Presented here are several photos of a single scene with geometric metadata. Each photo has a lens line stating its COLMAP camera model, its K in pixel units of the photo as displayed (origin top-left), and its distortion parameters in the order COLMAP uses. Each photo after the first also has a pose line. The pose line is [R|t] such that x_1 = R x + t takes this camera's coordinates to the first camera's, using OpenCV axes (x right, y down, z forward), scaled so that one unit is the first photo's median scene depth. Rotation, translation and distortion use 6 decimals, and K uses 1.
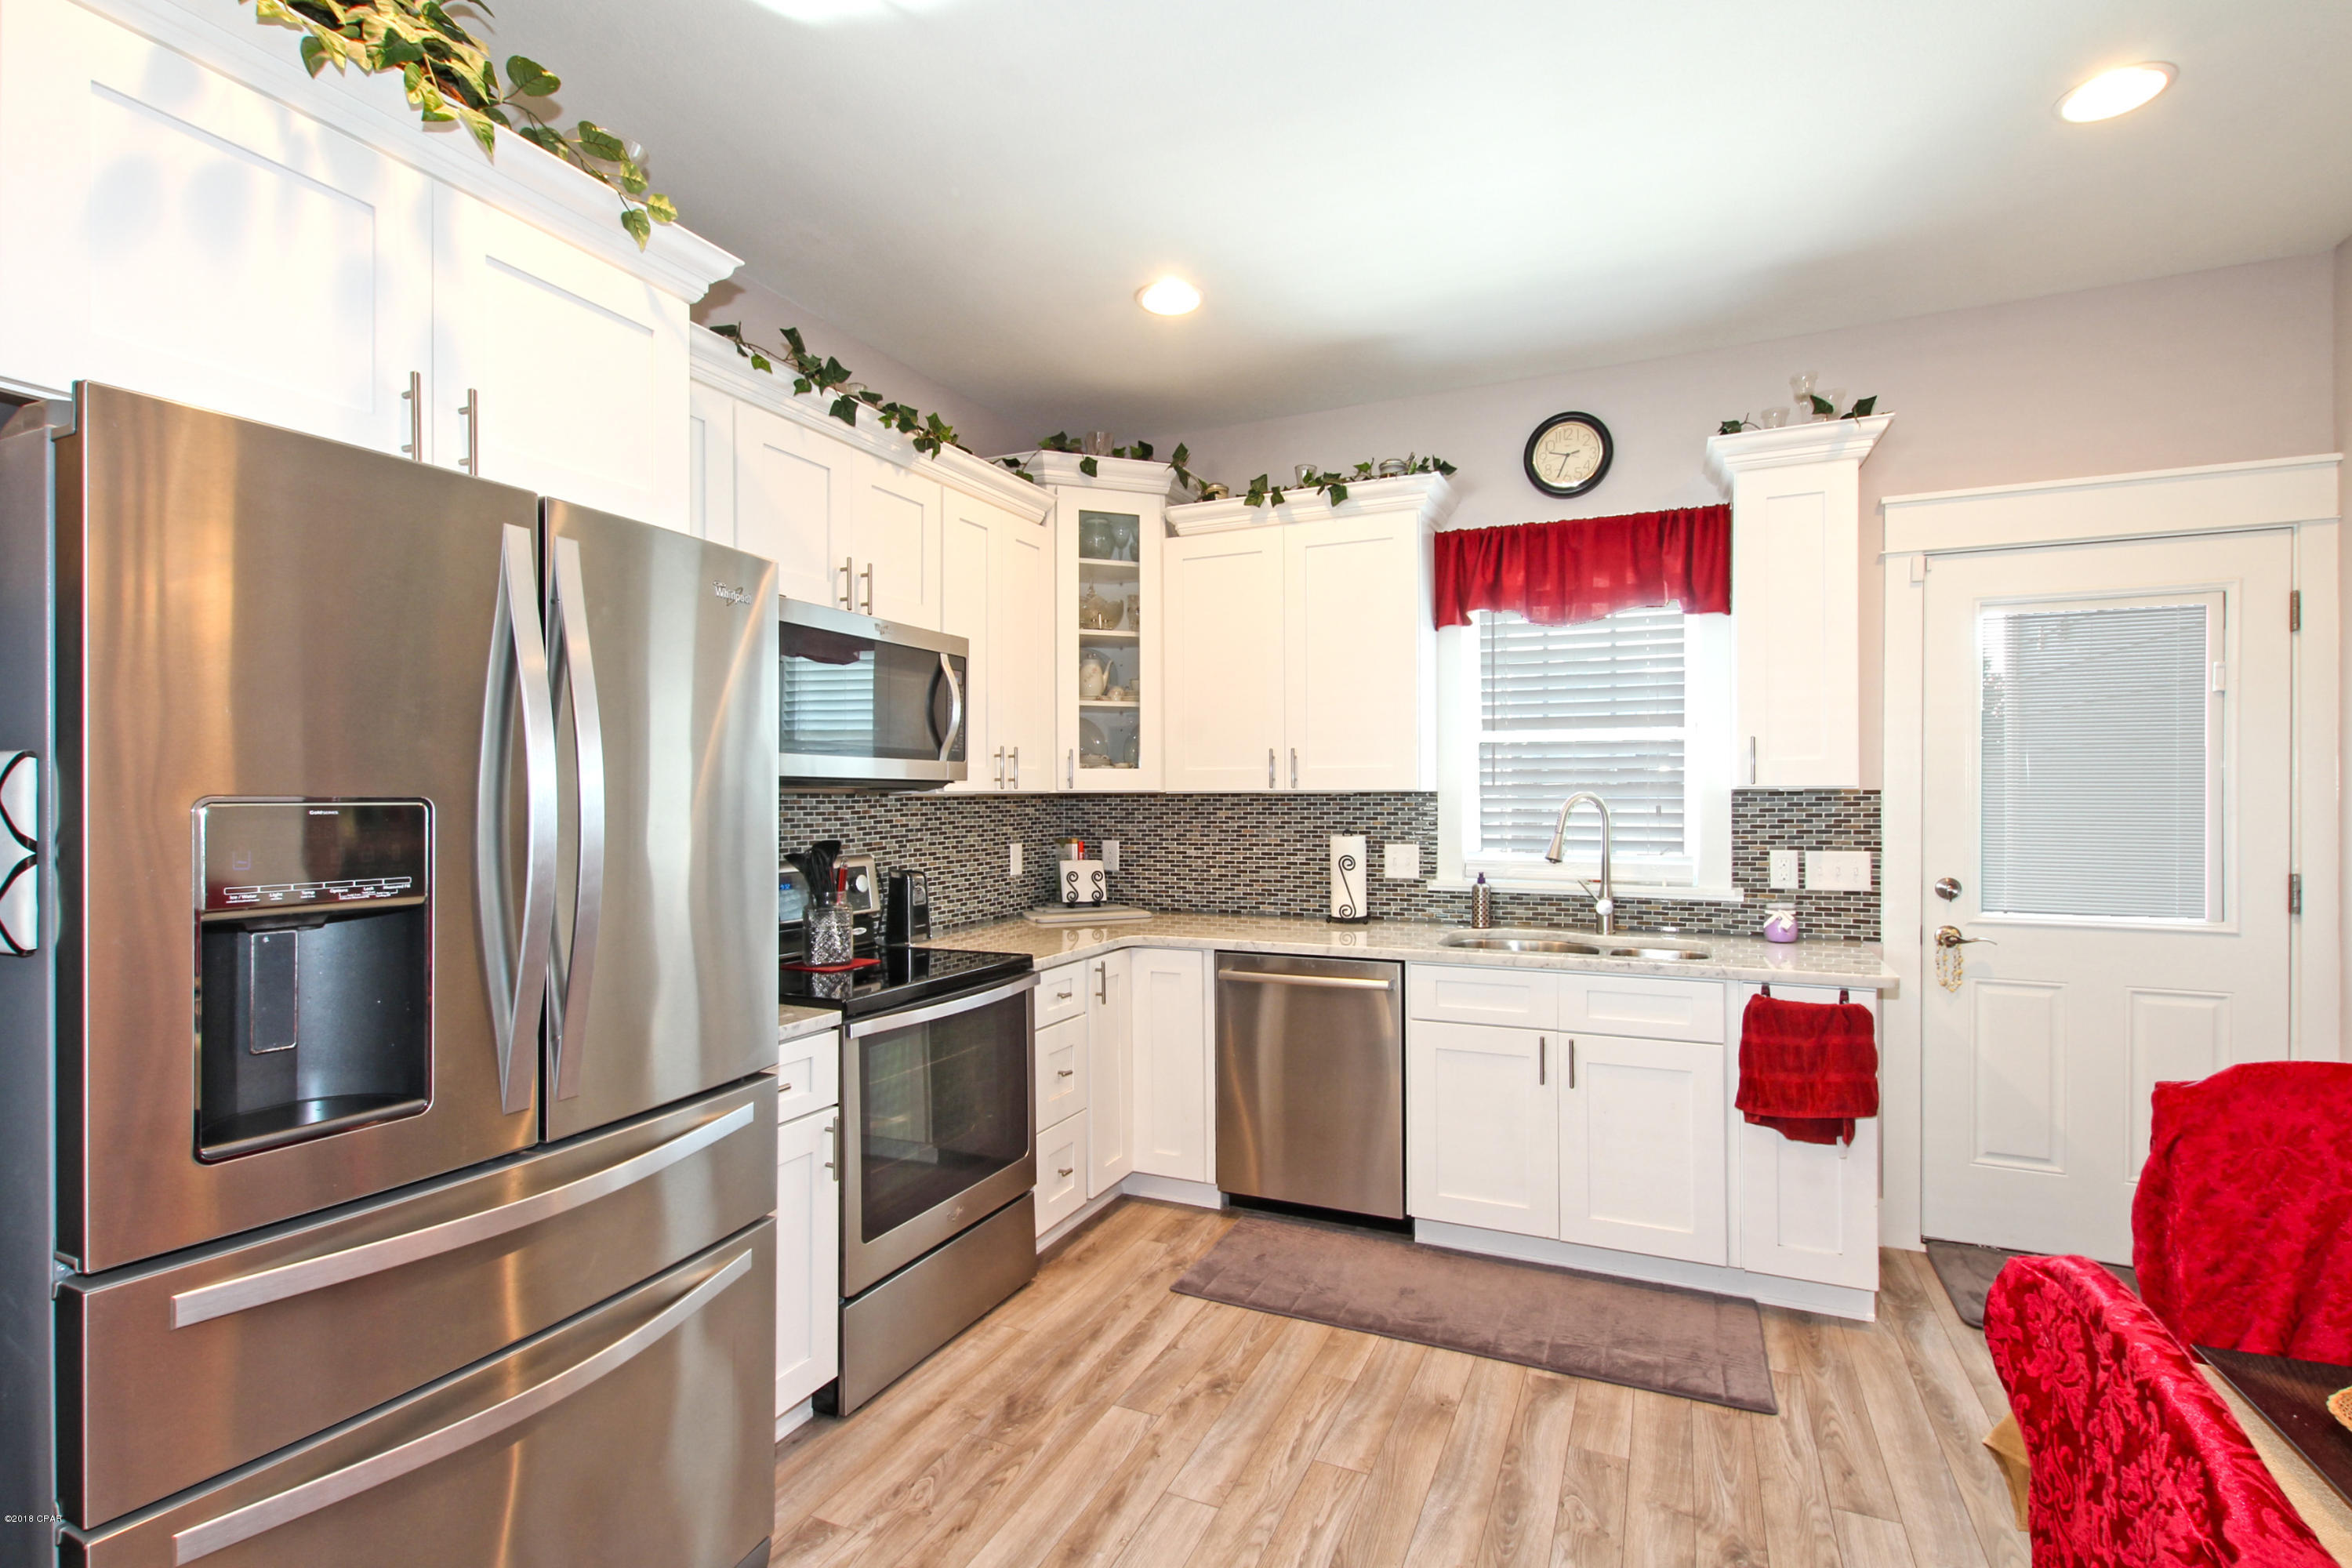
lens RADIAL K [[1089.9, 0, 1148.9], [0, 1089.9, 793.3], [0, 0, 1]] dist [0.011293, -0.002922]
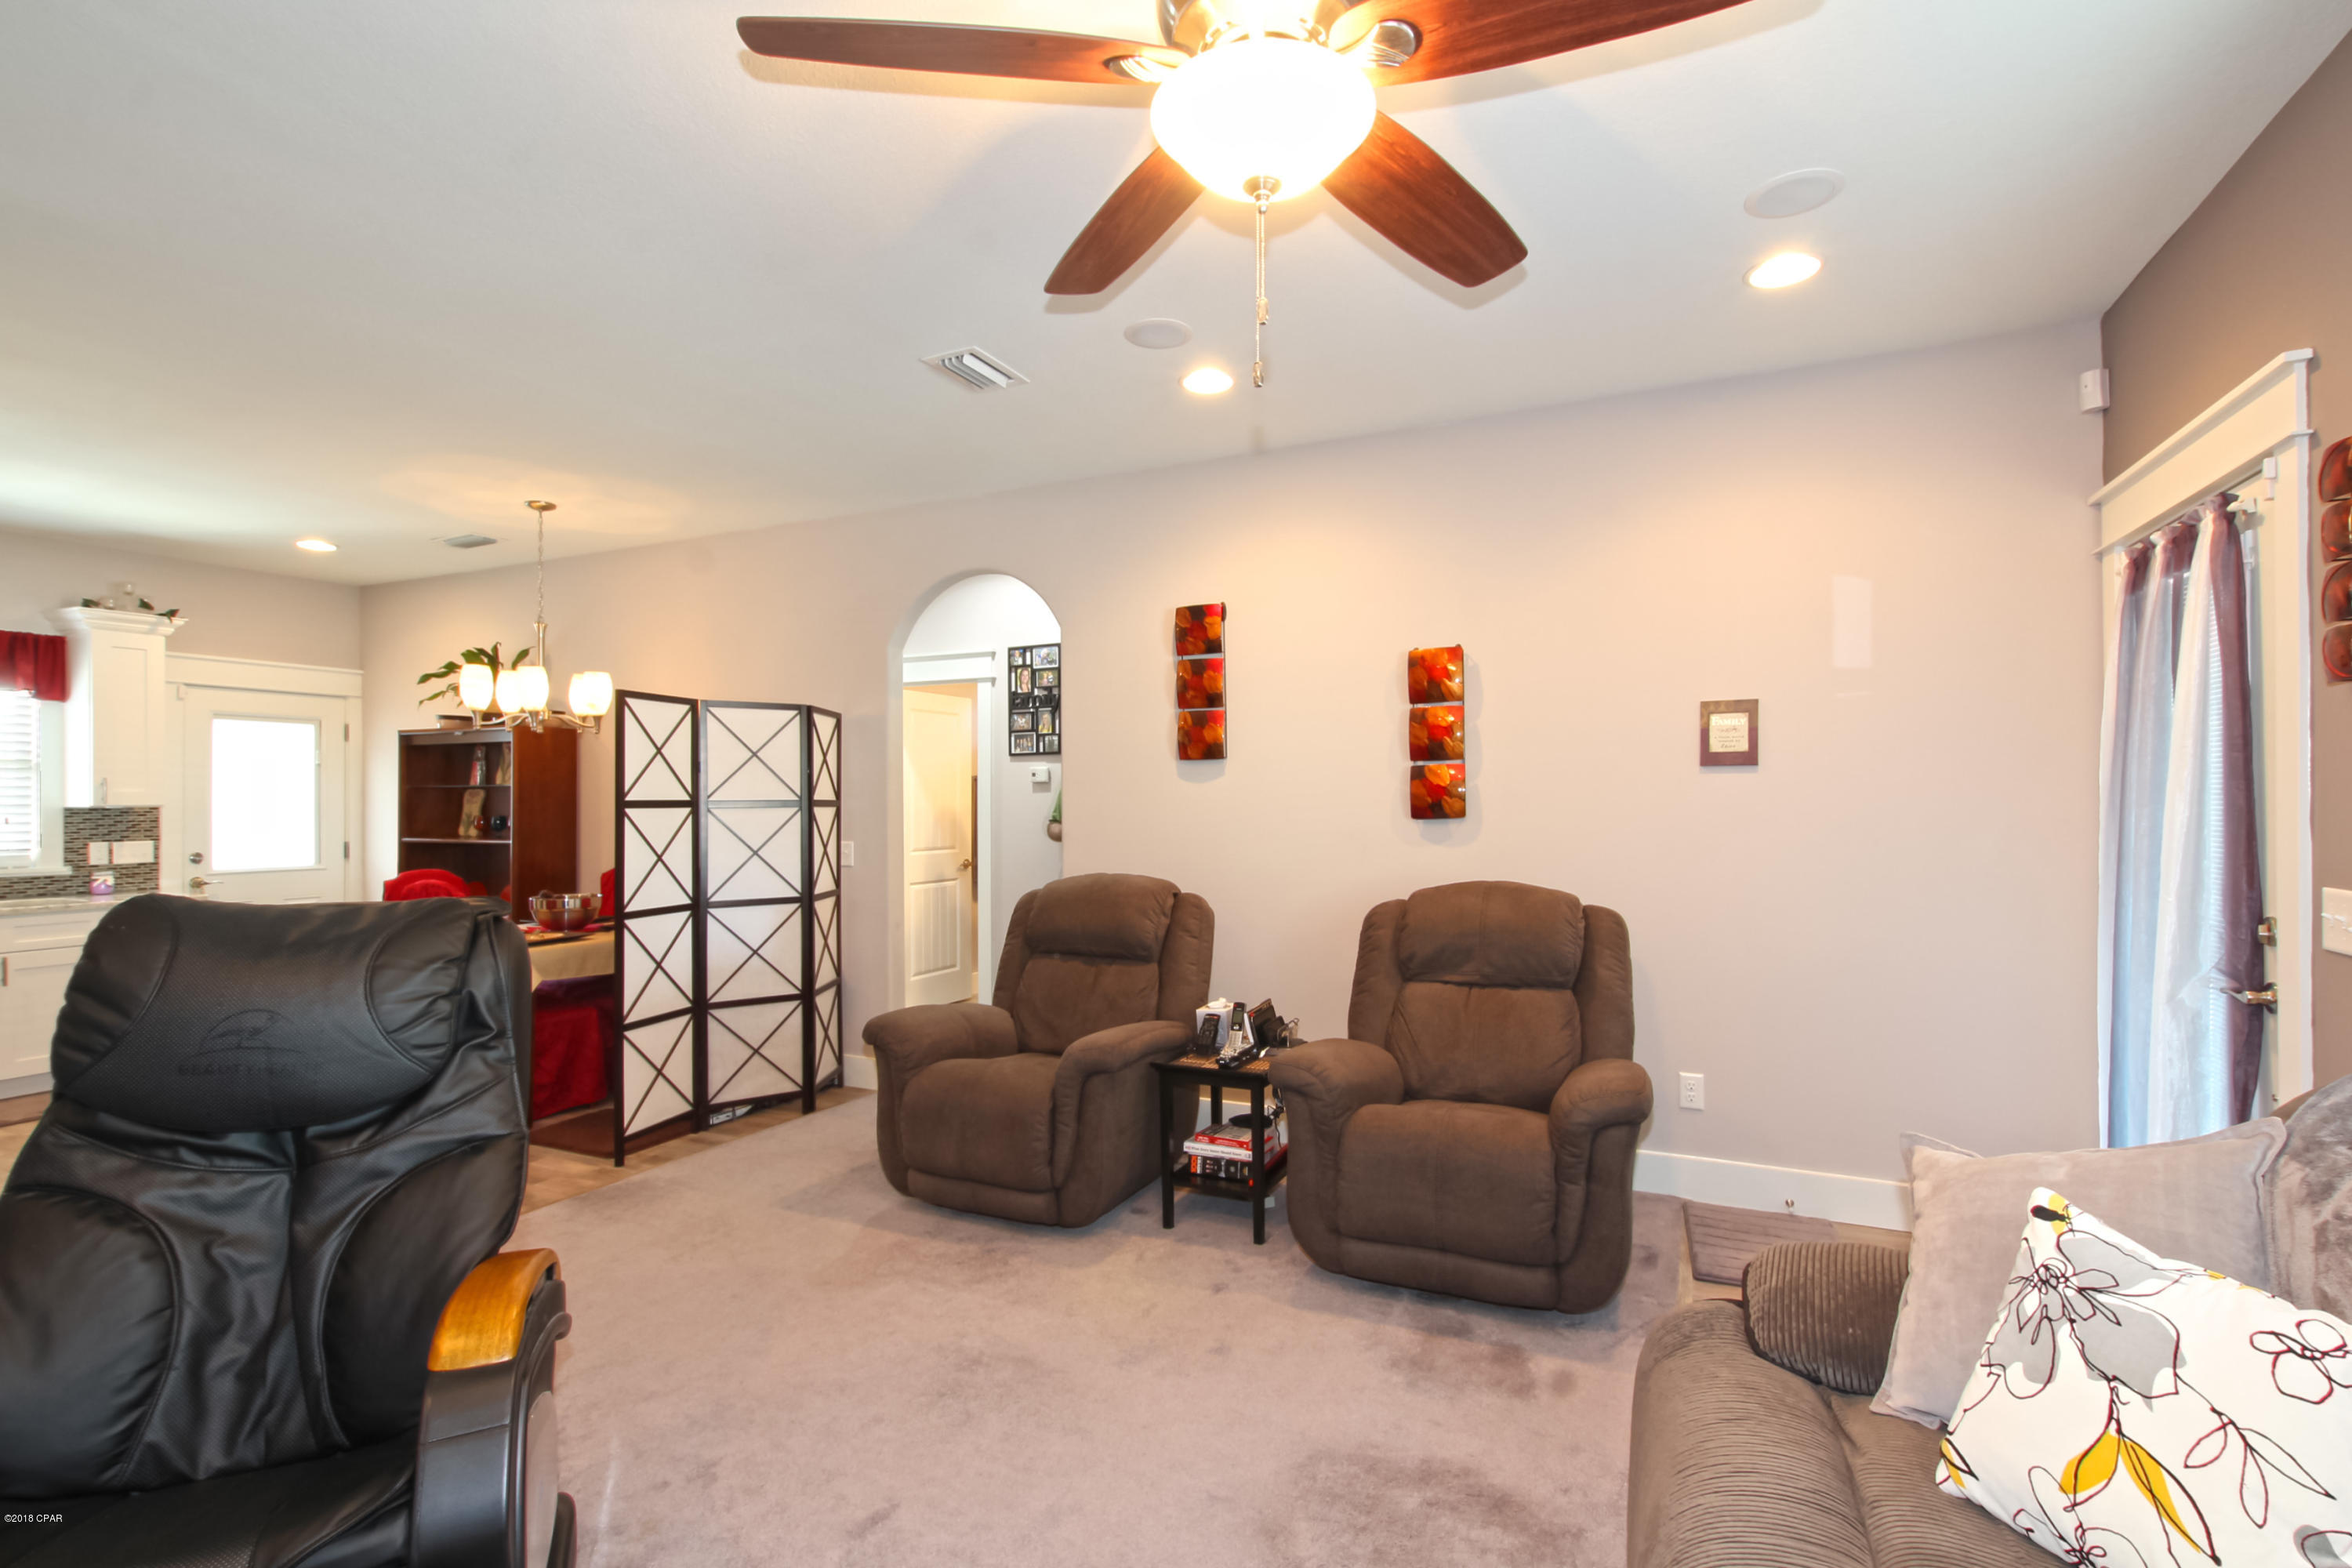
lens RADIAL K [[1089.9, 0, 1194.8], [0, 1089.9, 802.1], [0, 0, 1]] dist [0.011293, -0.002922]
pose [[-0.030741, 0.000983, 0.999527, -1.240970], [0.006852, 0.999976, -0.000772, 0.001512], [-0.999504, 0.006825, -0.030747, -0.697761]]
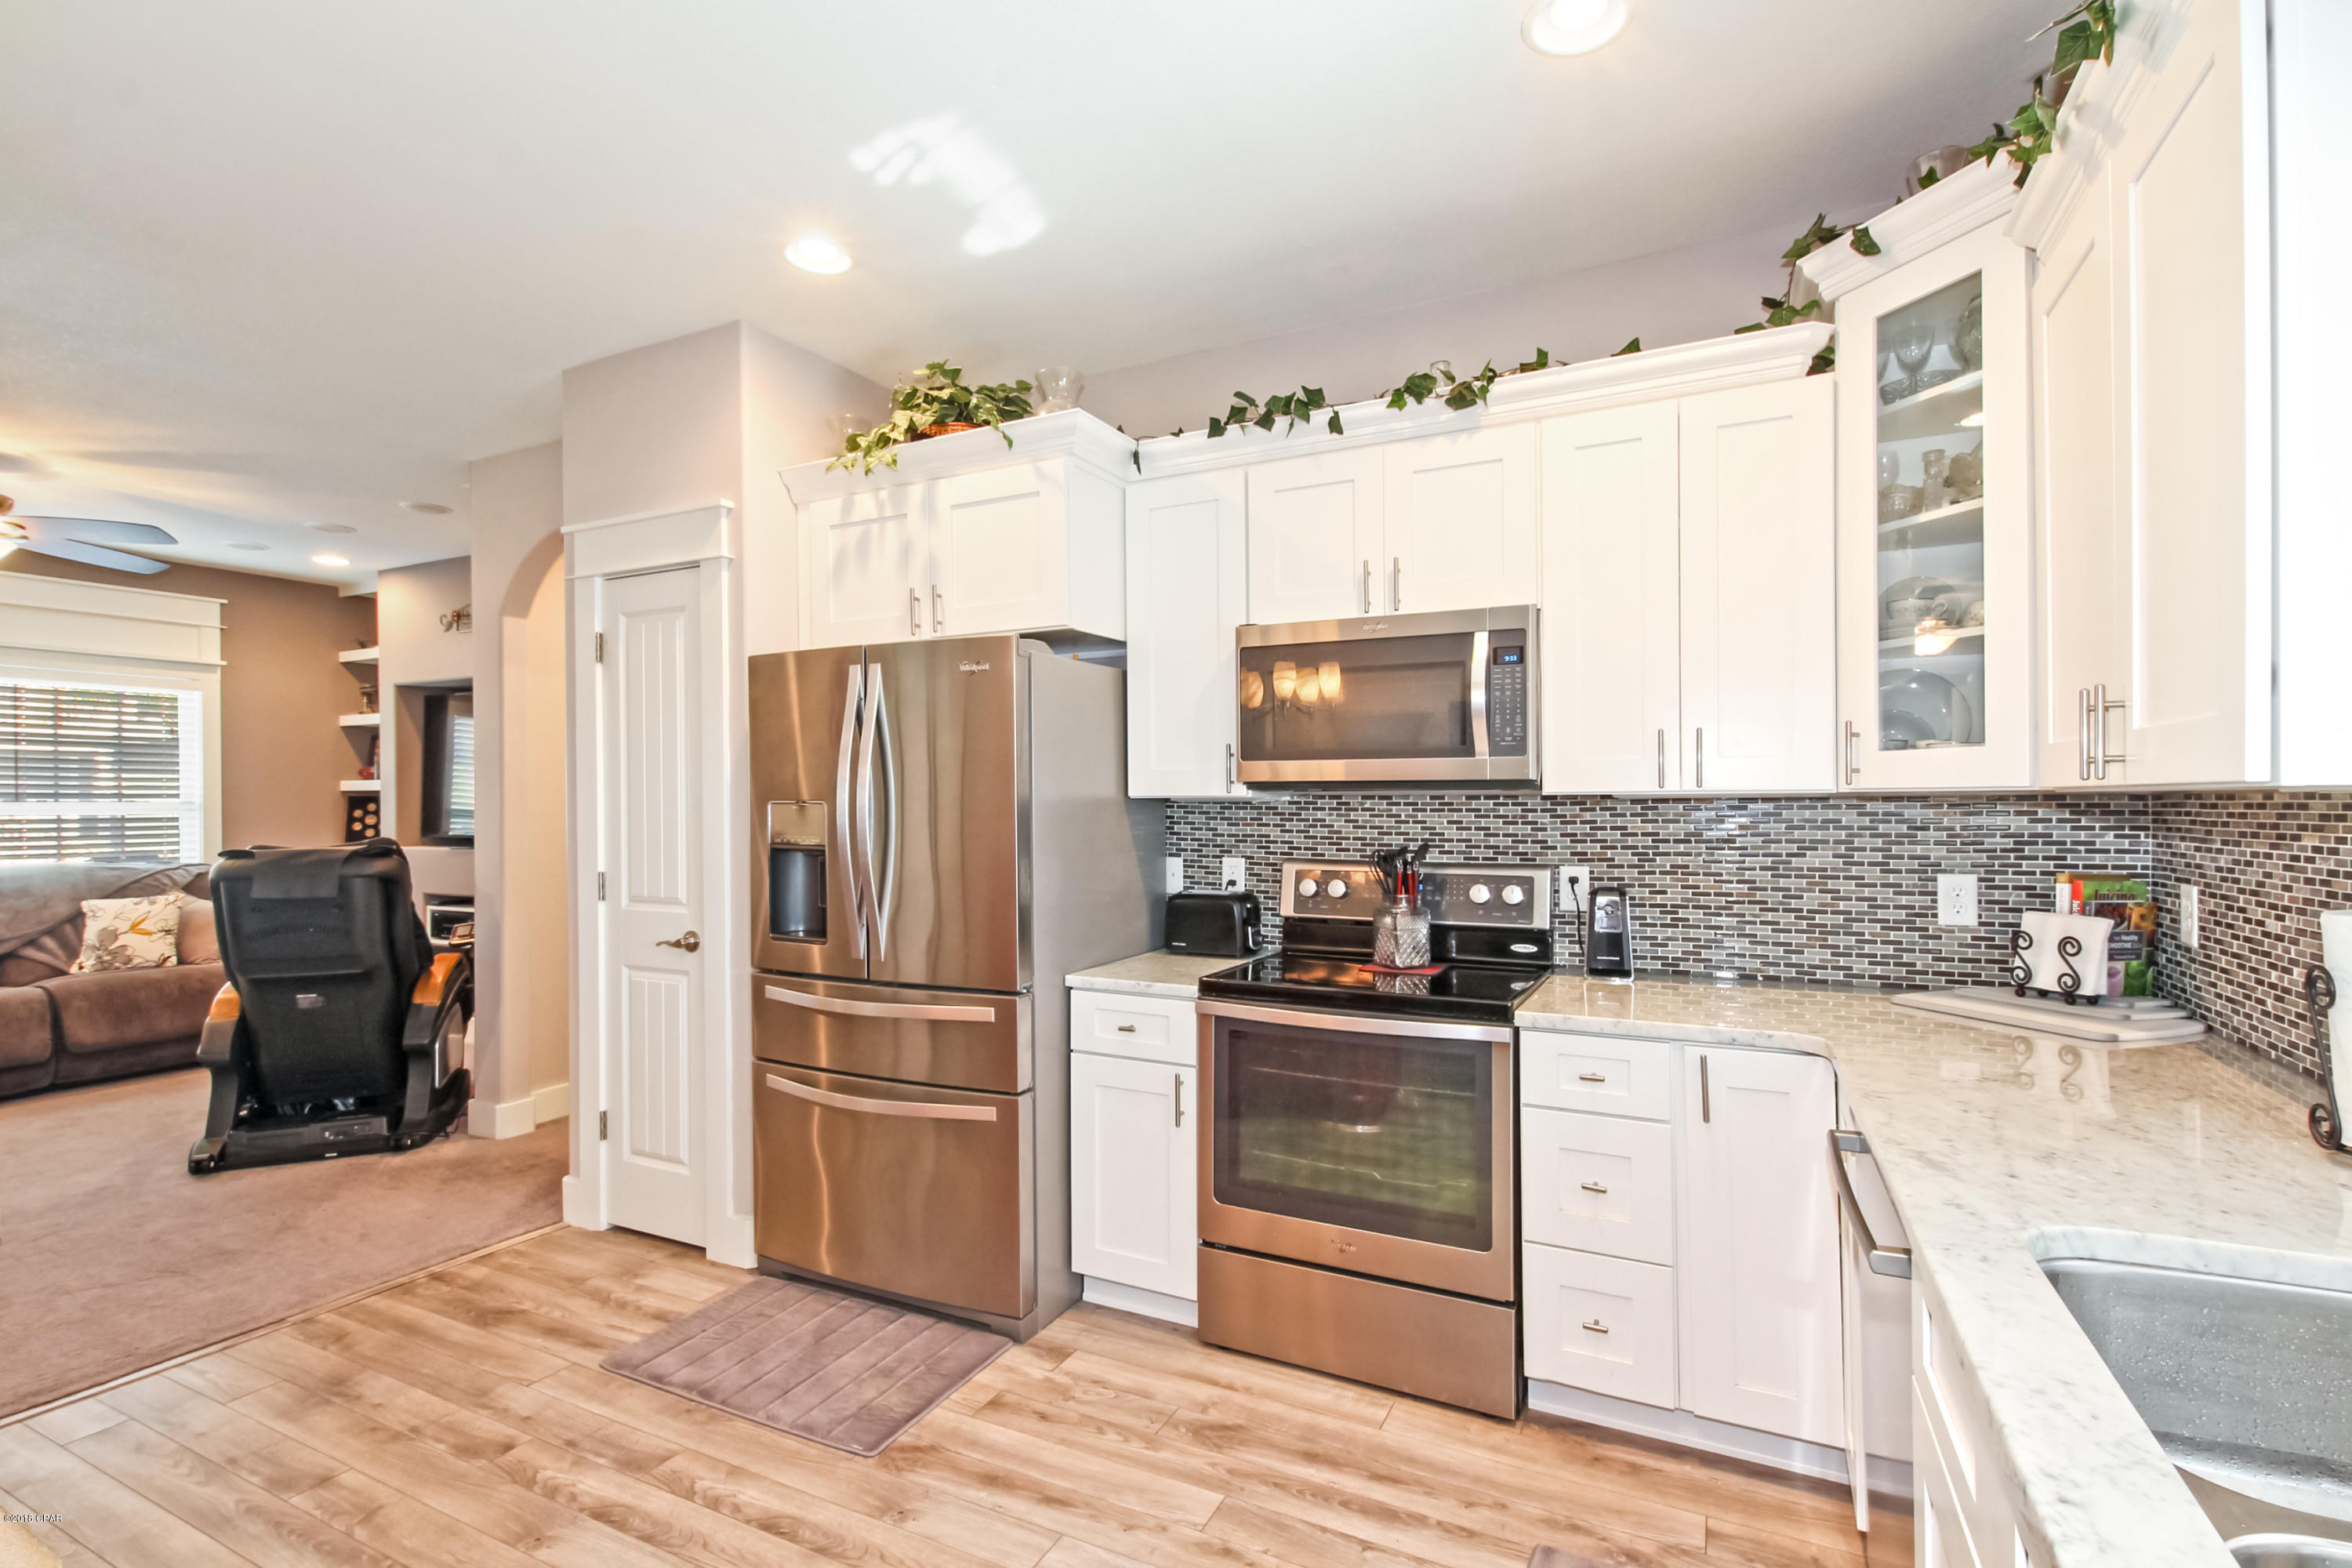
lens RADIAL K [[1089.9, 0, 1200.8], [0, 1089.9, 794.6], [0, 0, 1]] dist [0.011293, -0.002922]
pose [[-0.013024, -0.000763, -0.999915, 0.589425], [0.005345, 0.999985, -0.000833, -0.000380], [0.999901, -0.005355, -0.013020, 0.695094]]
